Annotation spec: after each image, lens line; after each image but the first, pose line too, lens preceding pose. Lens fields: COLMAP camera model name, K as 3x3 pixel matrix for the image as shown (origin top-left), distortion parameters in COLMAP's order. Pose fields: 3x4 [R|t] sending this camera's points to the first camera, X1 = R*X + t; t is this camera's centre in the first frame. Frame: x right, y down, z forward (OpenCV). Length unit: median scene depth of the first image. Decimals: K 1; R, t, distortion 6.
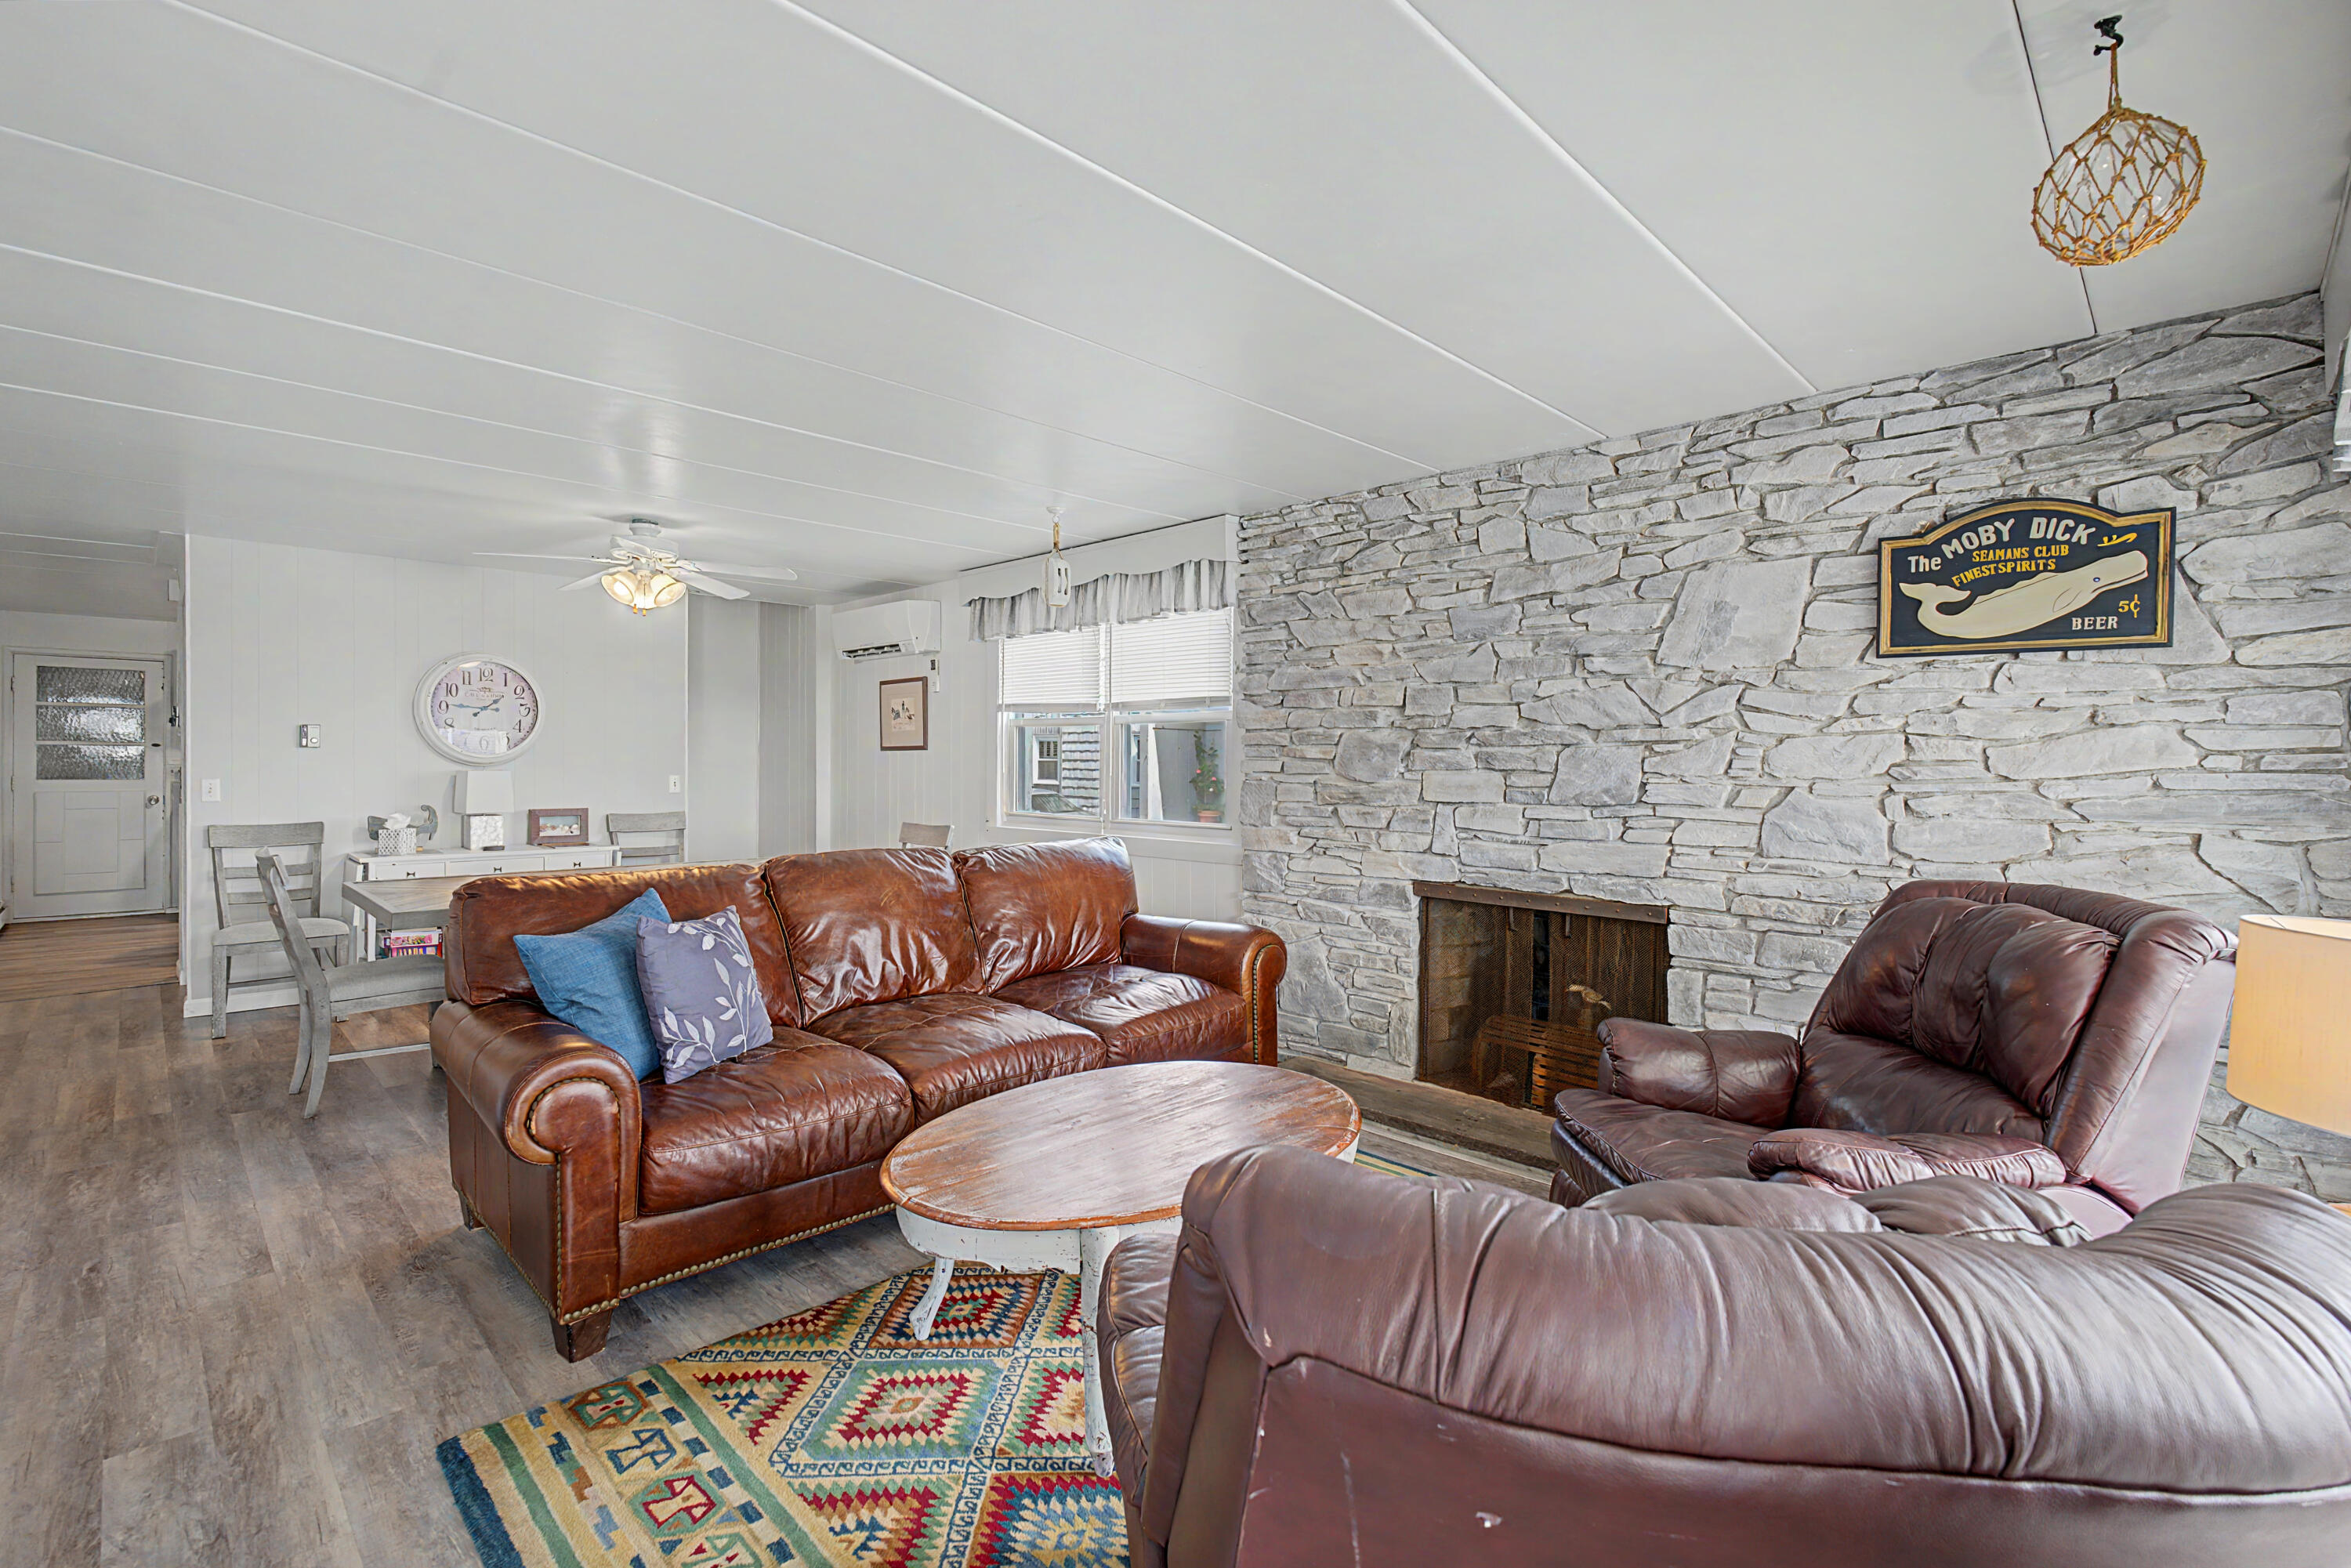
lens RADIAL K [[1042.3, 0, 1175.5], [0, 1042.3, 784.0], [0, 0, 1]] dist [0.000037, -0.000005]
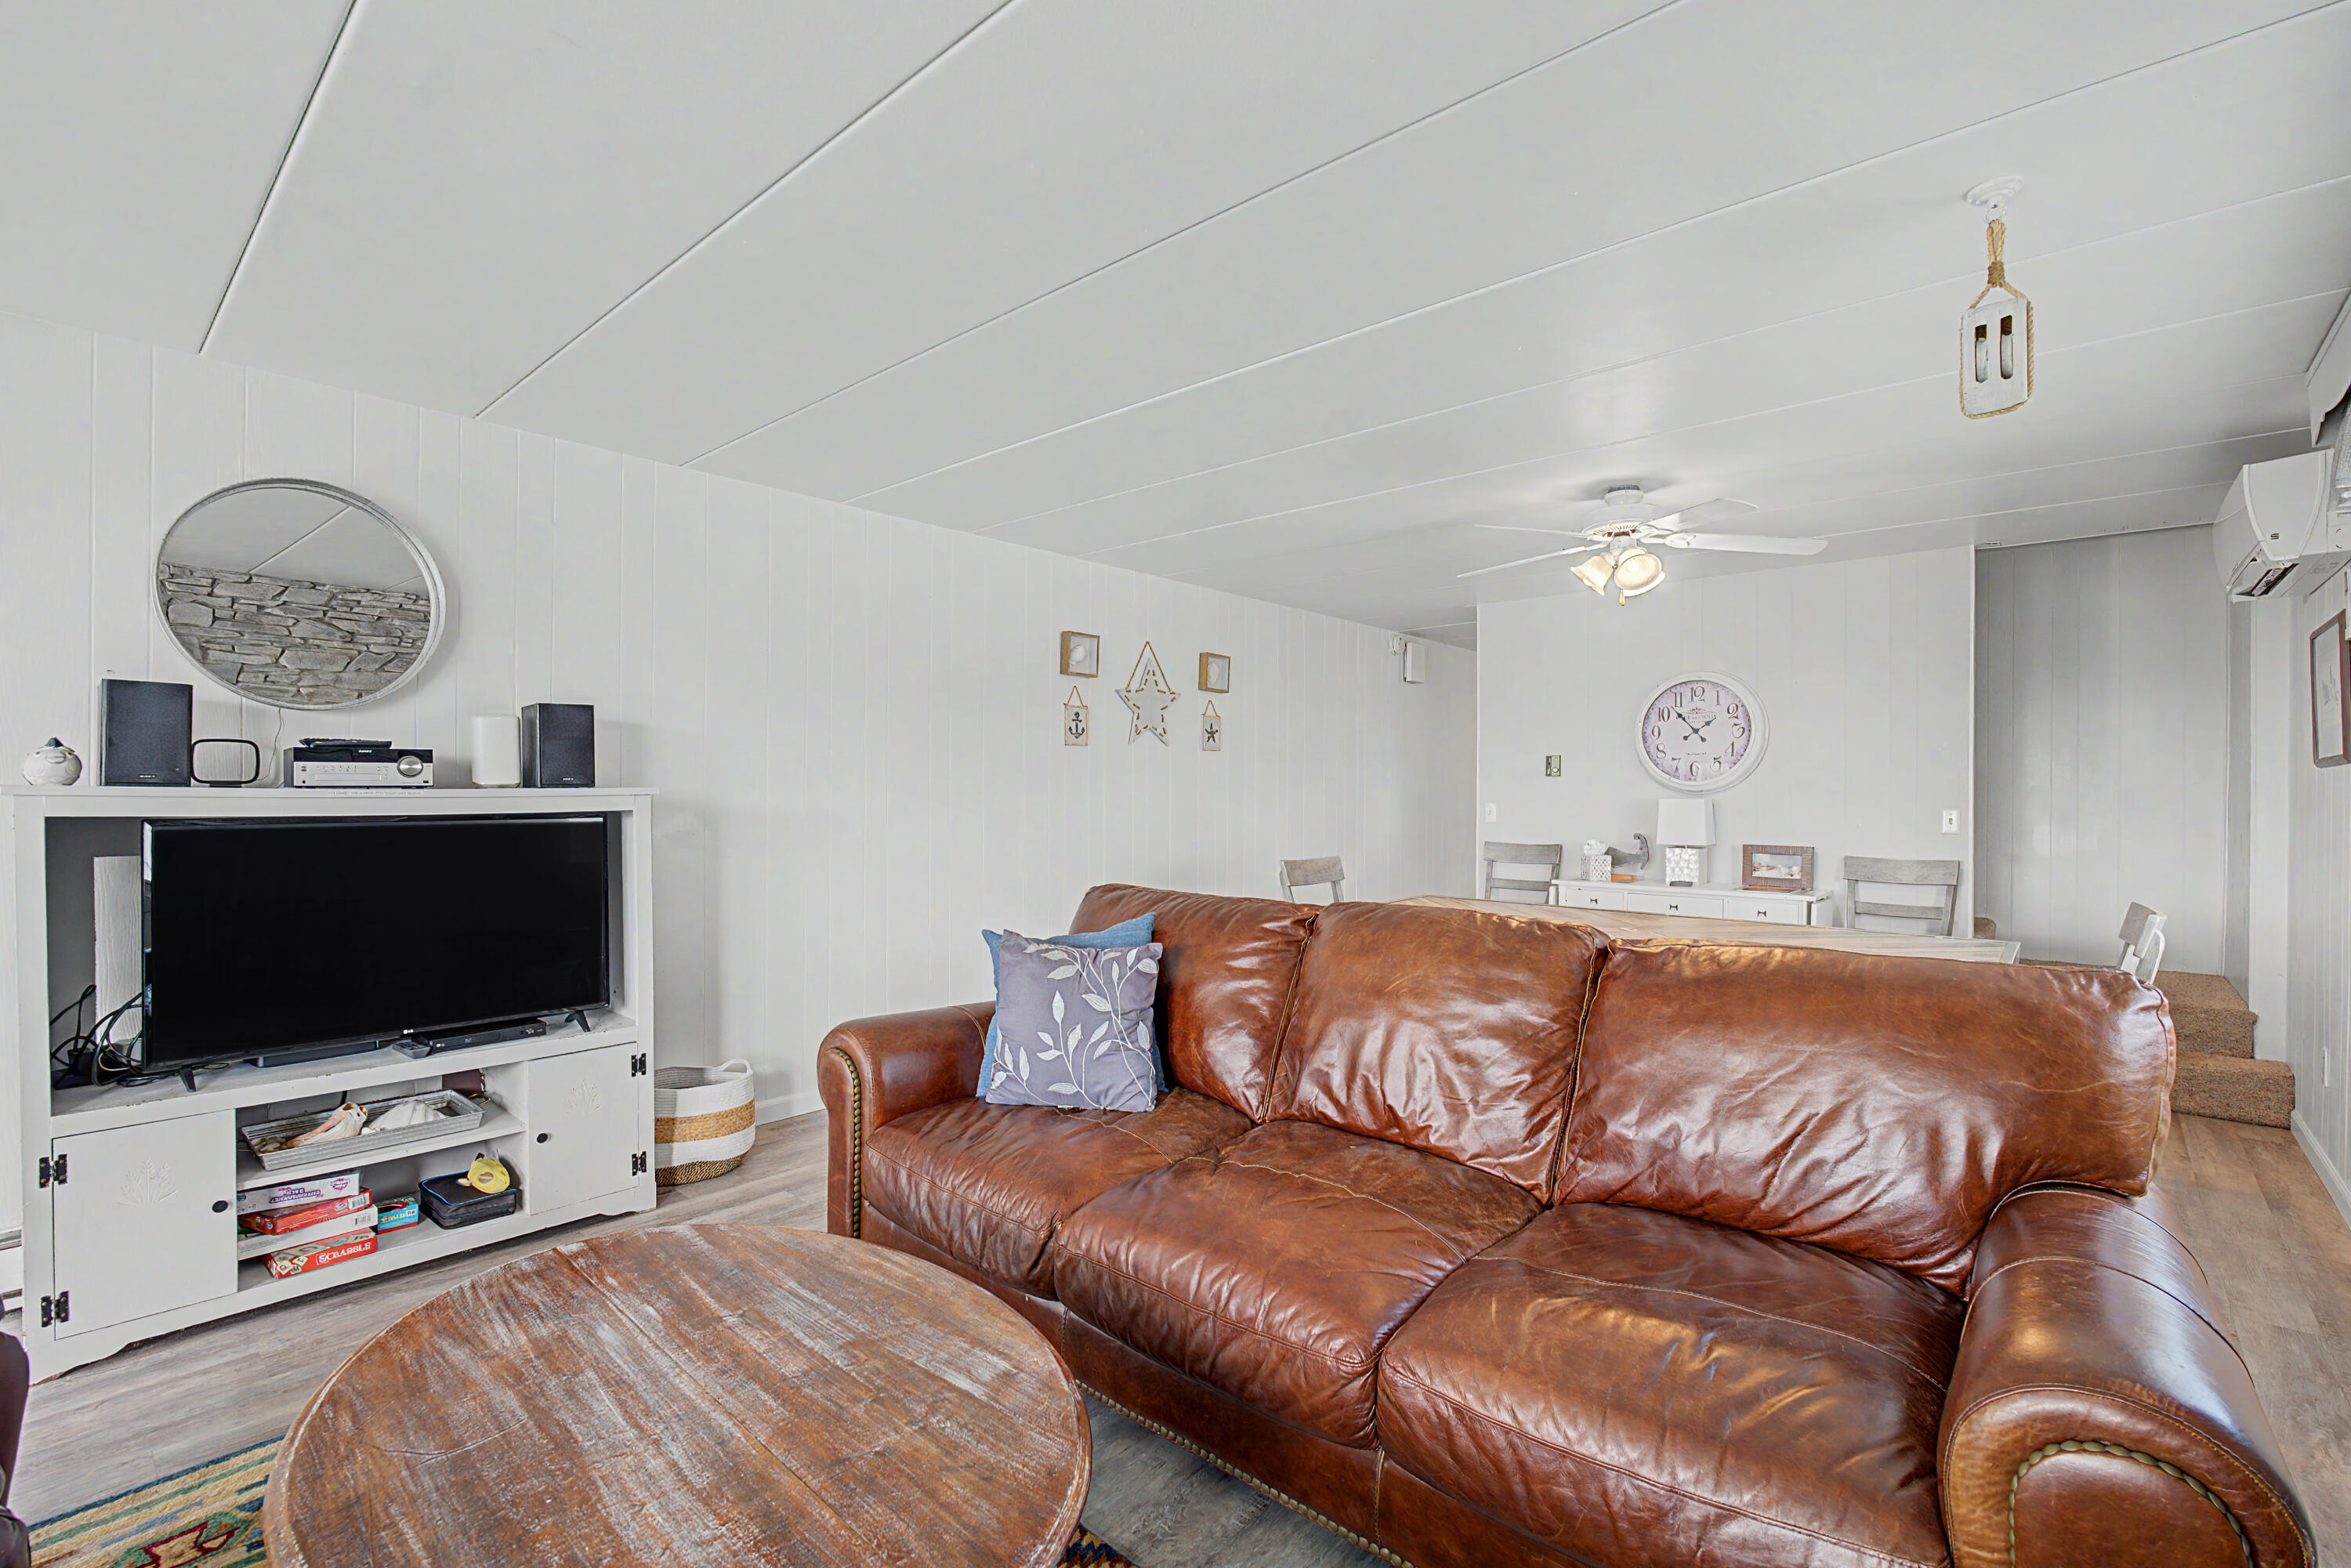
lens RADIAL K [[1028.4, 0, 1175.5], [0, 1028.4, 784.0], [0, 0, 1]] dist [-0.000200, -0.000016]
pose [[0.057495, -0.010872, -0.998287, 0.223533], [-0.027206, 0.999552, -0.012453, -0.002216], [0.997975, 0.027875, 0.057173, 0.504549]]
